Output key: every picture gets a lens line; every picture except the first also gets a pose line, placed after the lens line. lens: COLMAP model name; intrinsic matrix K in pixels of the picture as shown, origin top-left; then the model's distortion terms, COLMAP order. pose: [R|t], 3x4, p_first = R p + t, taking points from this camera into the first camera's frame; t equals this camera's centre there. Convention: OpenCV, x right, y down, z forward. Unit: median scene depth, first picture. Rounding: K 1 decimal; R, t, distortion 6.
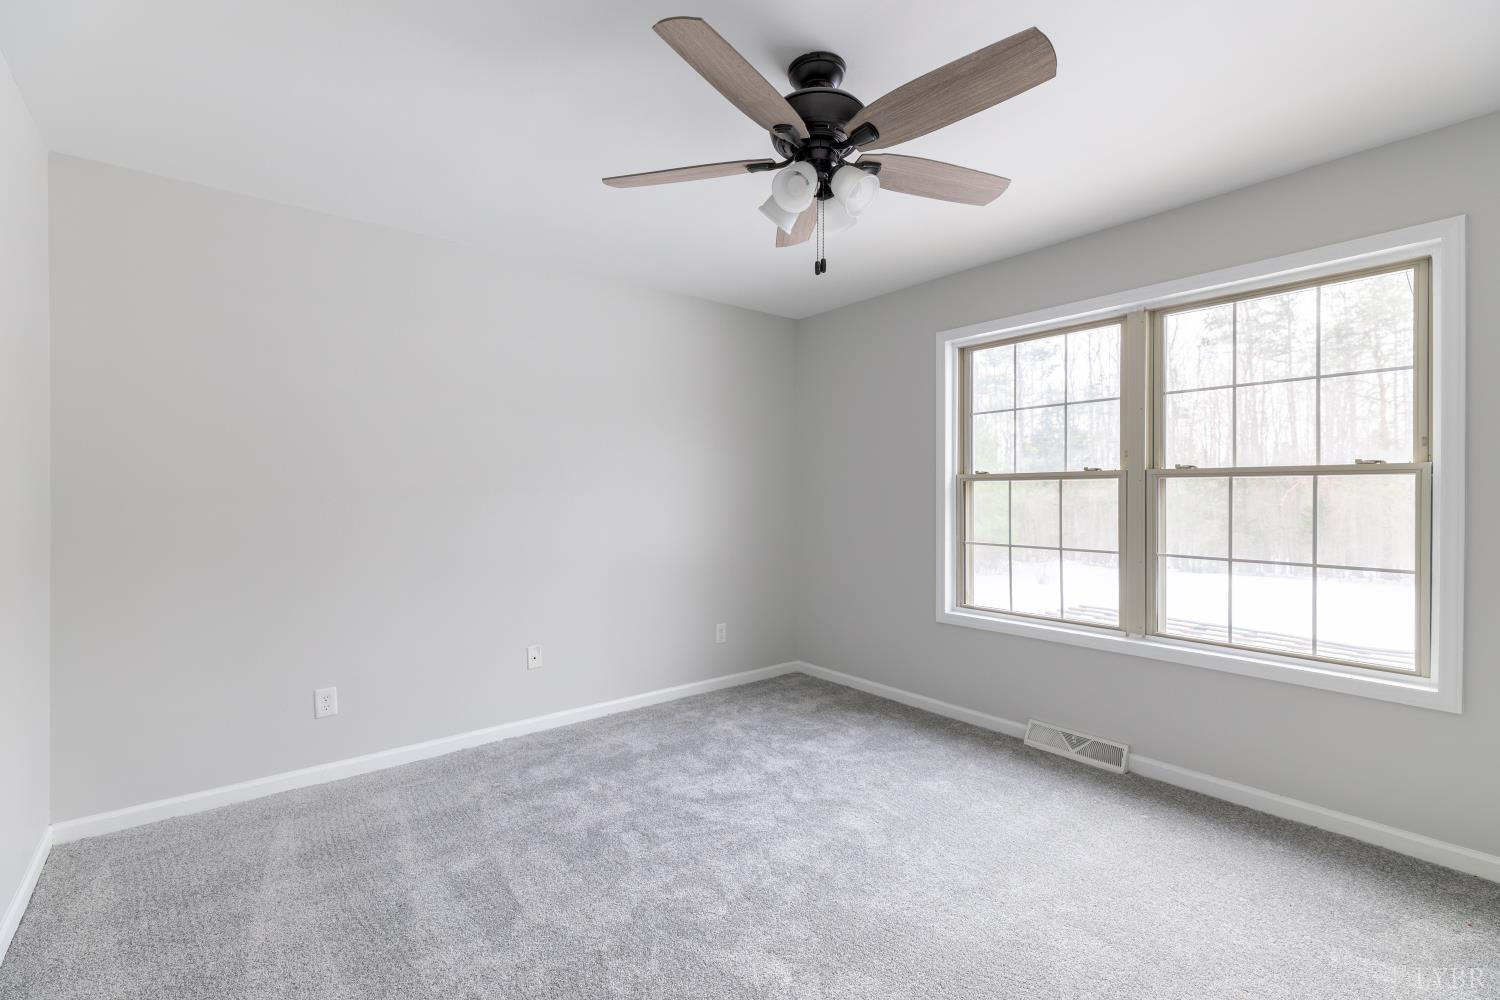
lens RADIAL K [[648.1, 0, 784.4], [0, 648.1, 496.5], [0, 0, 1]] dist [0.001689, 0.000665]
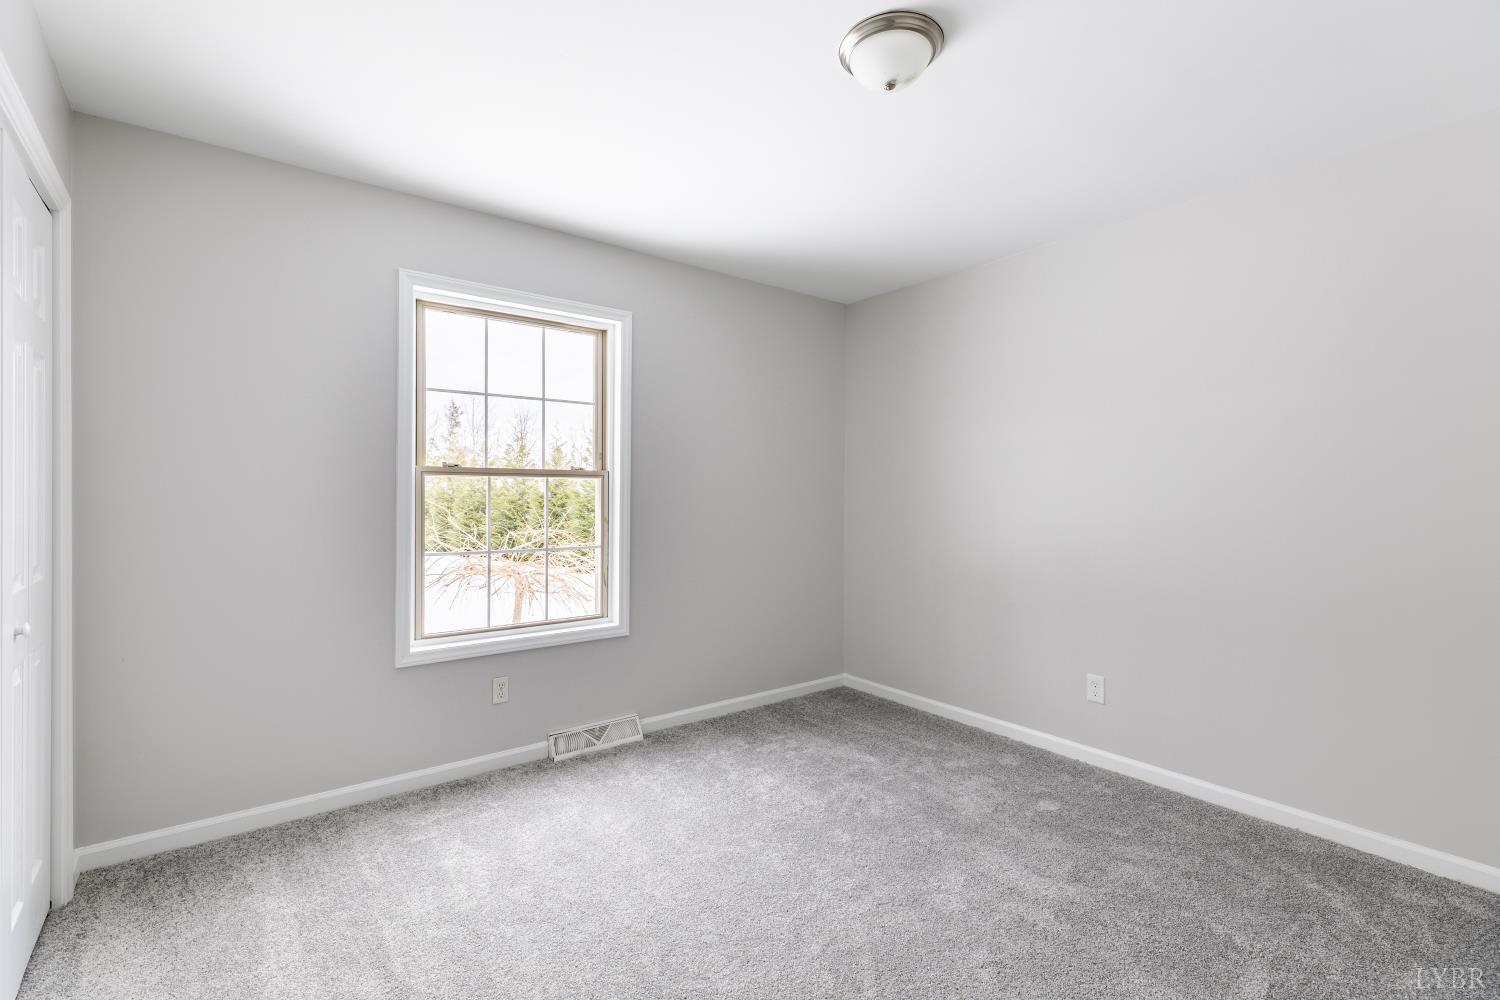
lens RADIAL K [[648.1, 0, 784.4], [0, 648.1, 496.5], [0, 0, 1]] dist [0.001689, 0.000665]
pose [[0.063752, -0.005013, 0.997953, -0.354167], [-0.000365, 0.999987, 0.005046, -0.001597], [-0.997966, -0.000686, 0.063749, 0.401254]]
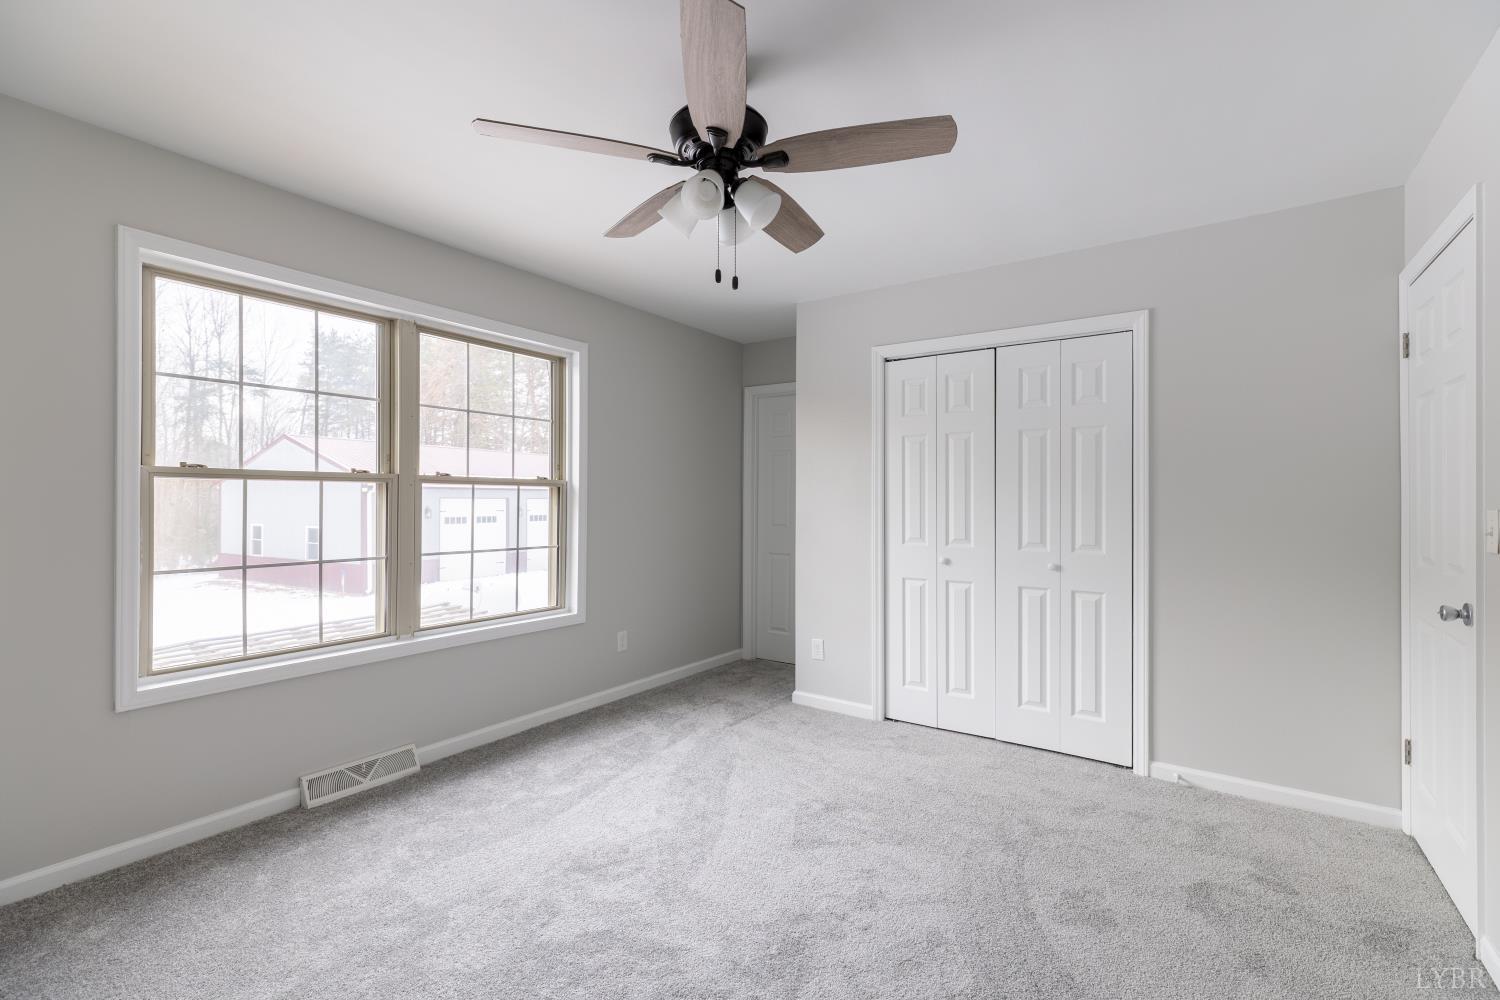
lens RADIAL K [[648.1, 0, 784.4], [0, 648.1, 496.5], [0, 0, 1]] dist [0.001689, 0.000665]
pose [[-0.265588, 0.003568, 0.964080, -0.614304], [-0.000754, 0.999992, -0.003908, -0.002758], [-0.964086, -0.001765, -0.265583, 0.704902]]
